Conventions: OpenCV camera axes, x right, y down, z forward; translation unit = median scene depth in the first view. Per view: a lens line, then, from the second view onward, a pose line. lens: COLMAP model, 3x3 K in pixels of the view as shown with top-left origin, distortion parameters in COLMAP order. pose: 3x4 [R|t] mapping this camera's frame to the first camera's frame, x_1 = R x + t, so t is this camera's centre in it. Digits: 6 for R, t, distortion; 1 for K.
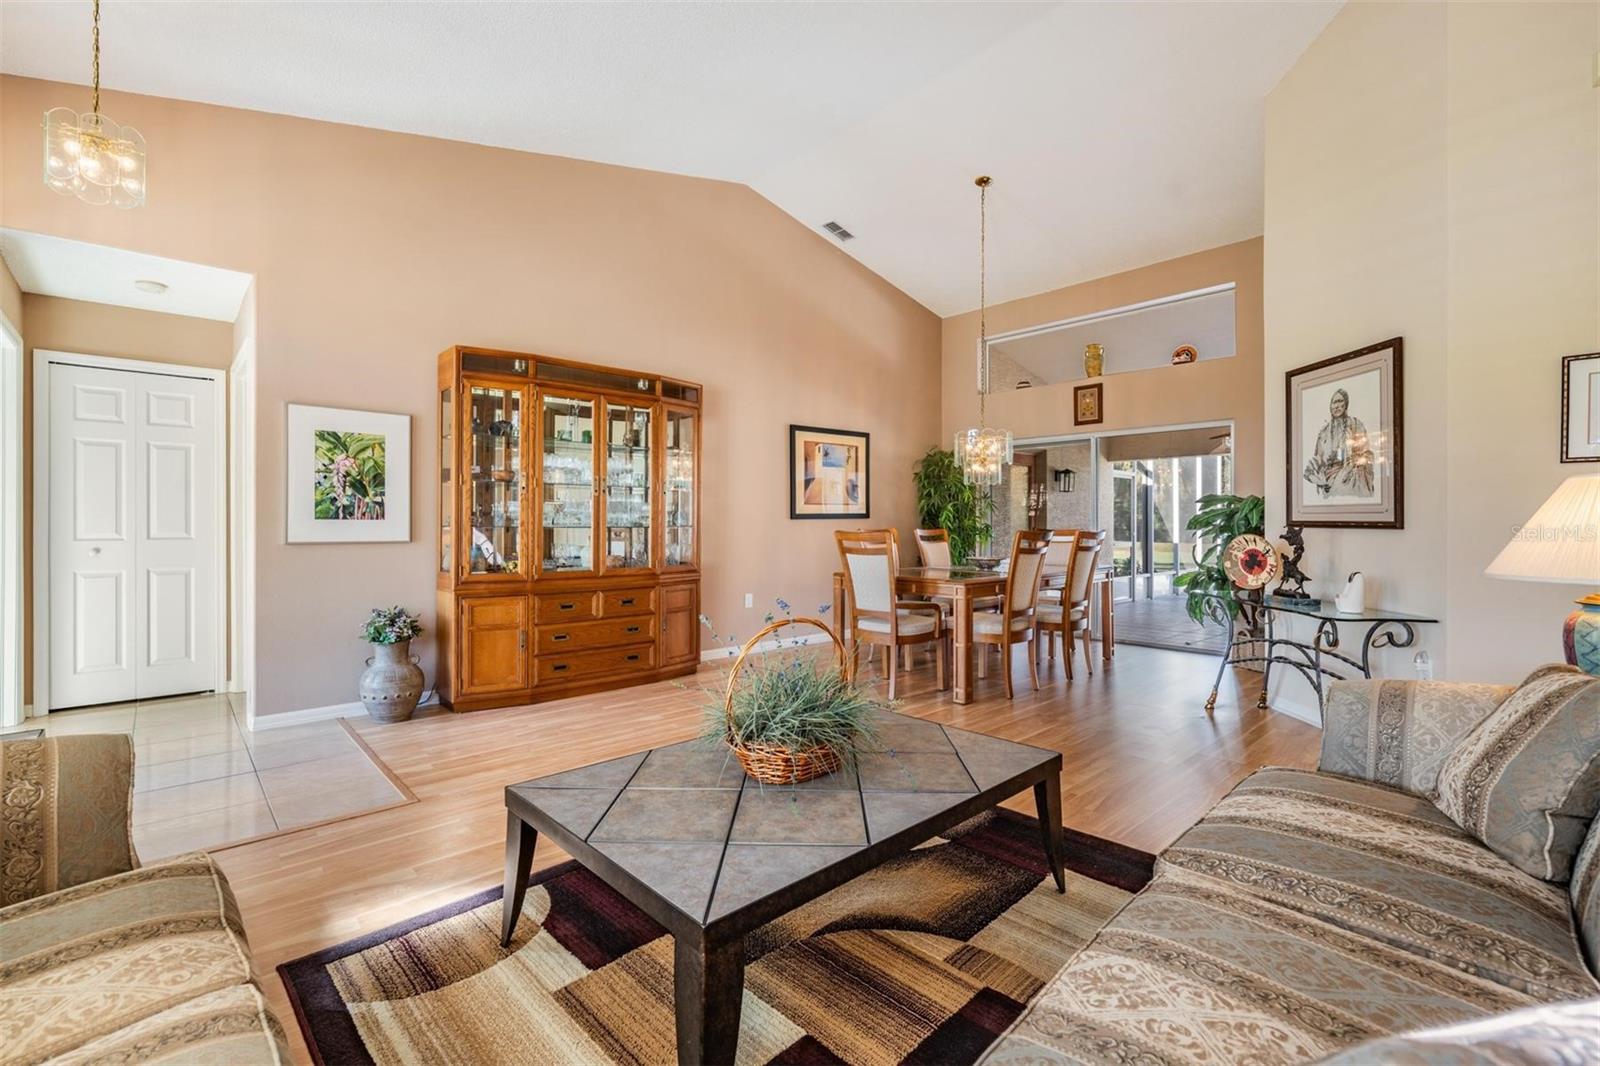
lens RADIAL K [[700.1, 0, 799.2], [0, 700.1, 525.1], [0, 0, 1]] dist [0.002226, -0.000435]
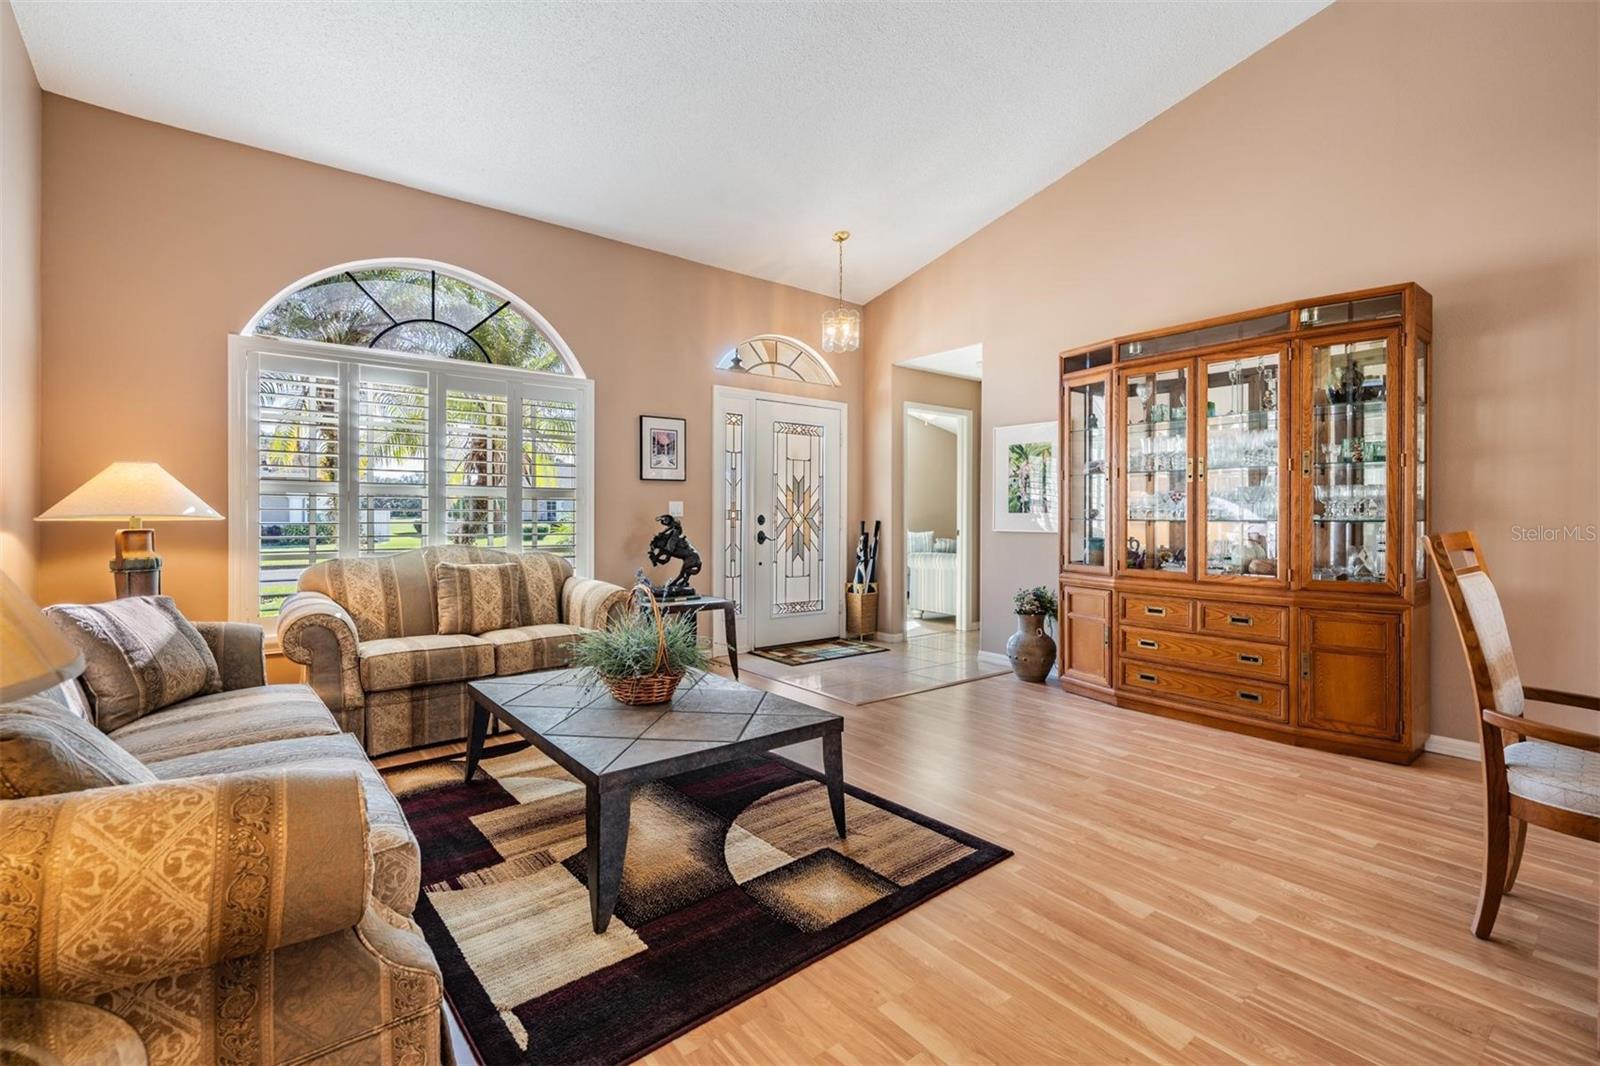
lens RADIAL K [[700.1, 0, 799.2], [0, 700.1, 521.9], [0, 0, 1]] dist [0.002226, -0.000435]
pose [[-0.085072, 0.008267, -0.996341, 0.661941], [-0.004807, 0.999951, 0.008708, -0.000613], [0.996363, 0.005530, -0.085028, 0.715162]]
